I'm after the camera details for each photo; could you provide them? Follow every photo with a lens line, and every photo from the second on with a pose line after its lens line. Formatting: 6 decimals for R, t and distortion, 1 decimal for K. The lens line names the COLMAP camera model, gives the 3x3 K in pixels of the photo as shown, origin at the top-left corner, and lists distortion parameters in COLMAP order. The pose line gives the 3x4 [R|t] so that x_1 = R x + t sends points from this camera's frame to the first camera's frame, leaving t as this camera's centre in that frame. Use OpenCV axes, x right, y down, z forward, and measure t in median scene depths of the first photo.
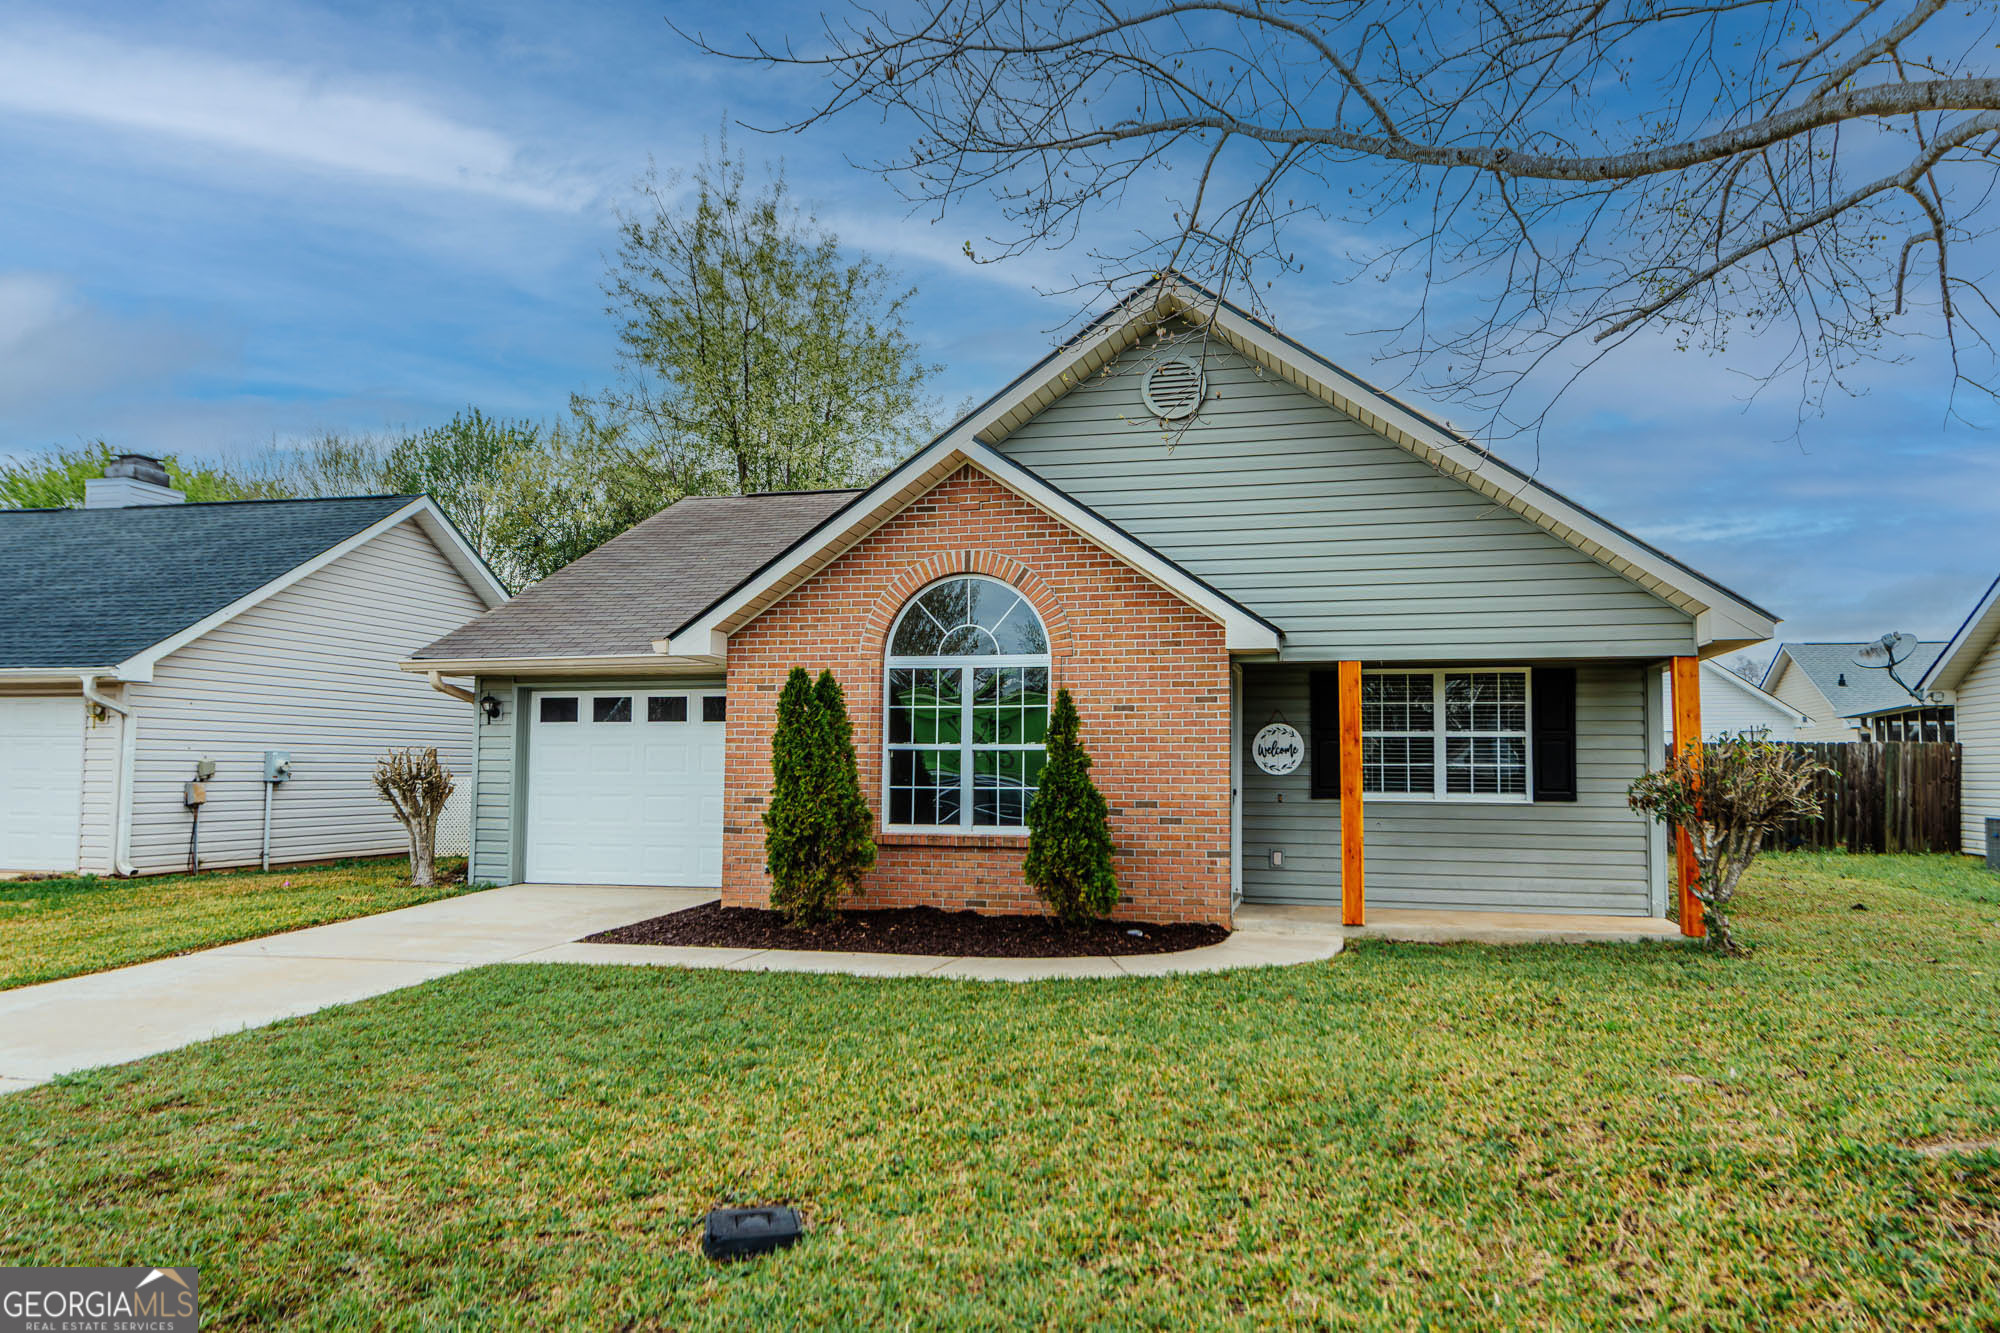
lens RADIAL K [[1399.3, 0, 1000.0], [0, 1399.3, 666.5], [0, 0, 1]] dist [0.000198, -0.004498]
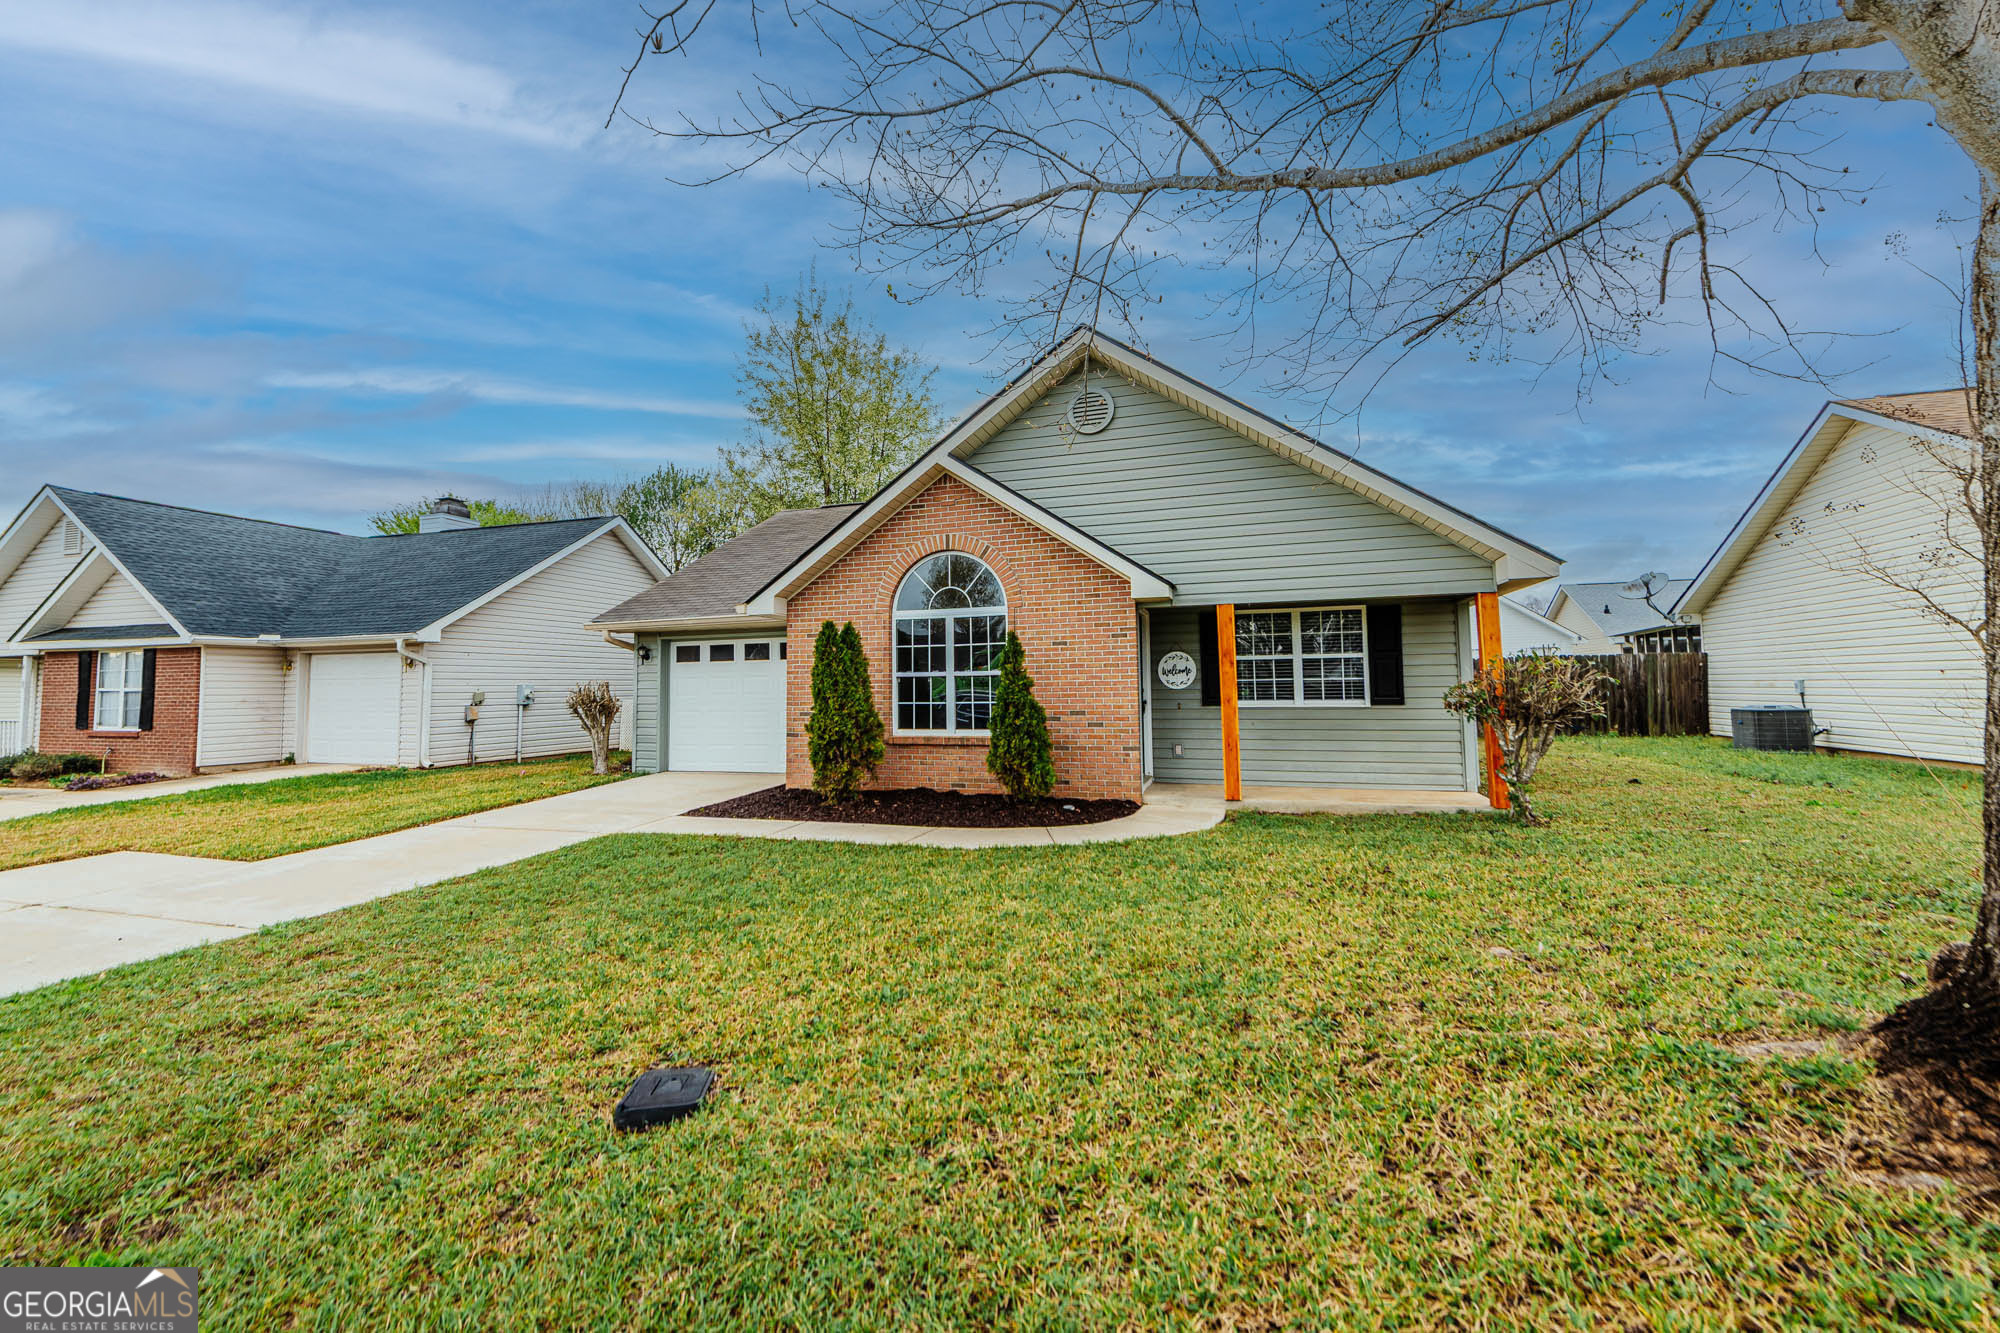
lens RADIAL K [[797.0, 0, 994.9], [0, 797.0, 615.6], [0, 0, 1]] dist [-0.000750, 0.000039]
pose [[0.994567, -0.028927, -0.100003, 0.106477], [0.028391, 0.999574, -0.006774, 0.005975], [0.100156, 0.003898, 0.994964, 0.213676]]
